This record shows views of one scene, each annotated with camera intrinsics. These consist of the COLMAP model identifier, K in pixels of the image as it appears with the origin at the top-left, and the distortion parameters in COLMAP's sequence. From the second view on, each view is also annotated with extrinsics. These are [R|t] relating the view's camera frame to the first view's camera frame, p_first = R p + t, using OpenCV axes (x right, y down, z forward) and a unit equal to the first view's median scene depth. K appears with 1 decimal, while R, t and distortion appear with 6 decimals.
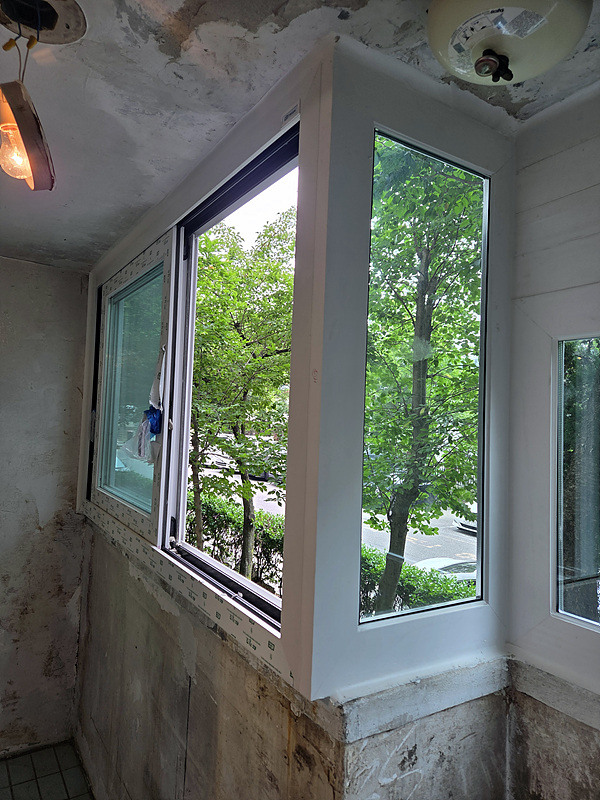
lens RADIAL K [[541.1, 0, 302.4], [0, 541.1, 396.2], [0, 0, 1]] dist [0.020971, -0.014369]
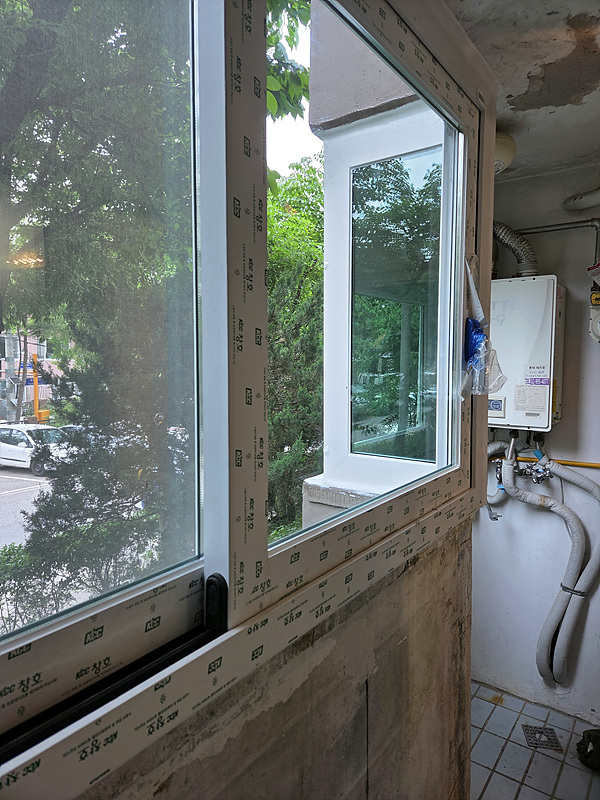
lens RADIAL K [[541.1, 0, 301.7], [0, 541.1, 402.5], [0, 0, 1]] dist [0.020971, -0.014369]
pose [[-0.374710, -0.110257, 0.920563, -1.129218], [-0.050070, 0.993861, 0.098655, 0.088342], [-0.925789, -0.009126, -0.377930, 1.882921]]
